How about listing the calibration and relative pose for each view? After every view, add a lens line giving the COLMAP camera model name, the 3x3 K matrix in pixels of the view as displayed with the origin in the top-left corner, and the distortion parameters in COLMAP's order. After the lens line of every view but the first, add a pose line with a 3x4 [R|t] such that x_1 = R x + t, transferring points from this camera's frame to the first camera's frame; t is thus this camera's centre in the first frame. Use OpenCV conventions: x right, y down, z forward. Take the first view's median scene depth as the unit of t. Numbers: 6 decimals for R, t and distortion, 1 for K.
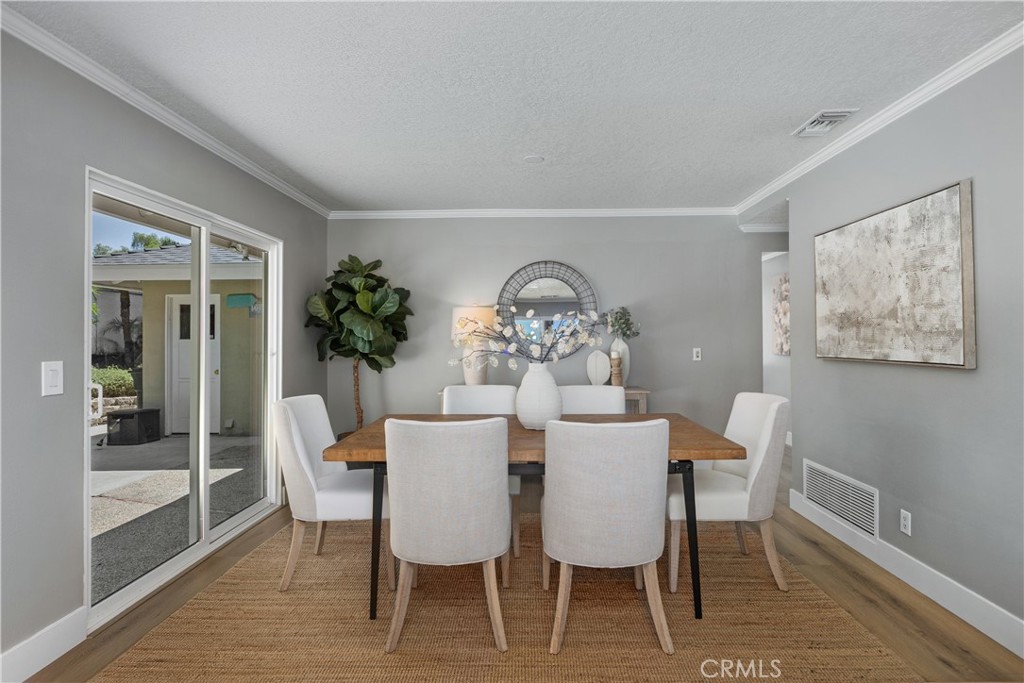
lens RADIAL K [[532.6, 0, 502.8], [0, 532.6, 337.2], [0, 0, 1]] dist [0.001359, 0.000265]
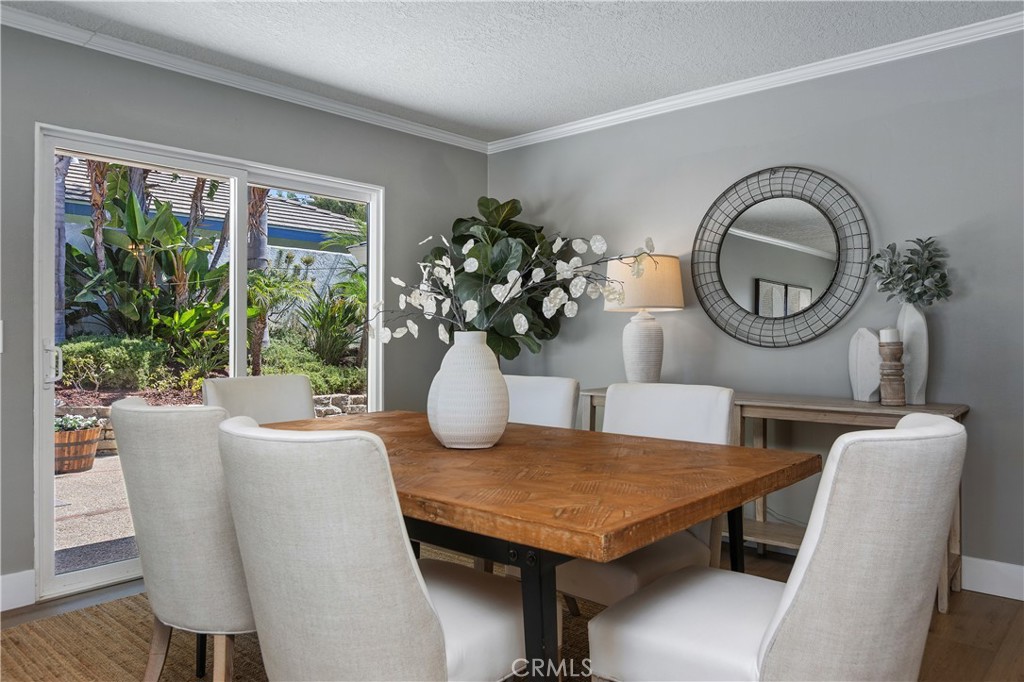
lens RADIAL K [[699.4, 0, 514.3], [0, 699.4, 339.6], [0, 0, 1]] dist [-0.007996, 0.002898]
pose [[0.773068, 0.008128, -0.634271, 0.354645], [-0.002282, 0.999947, 0.010033, 0.030798], [0.634318, -0.006309, 0.773046, 0.280285]]
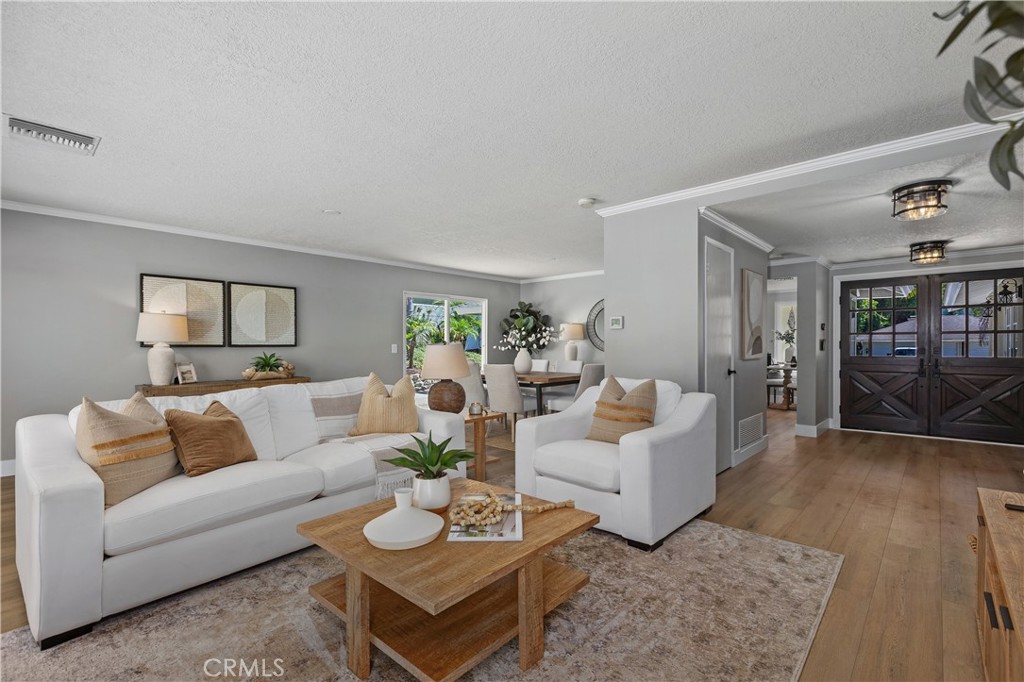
lens RADIAL K [[460.3, 0, 519.3], [0, 460.3, 348.3], [0, 0, 1]] dist [0.002317, -0.001028]
pose [[0.769828, 0.009630, -0.638179, 0.911008], [-0.001676, 0.999913, 0.013067, 0.012568], [0.638249, -0.008989, 0.769778, -0.454061]]
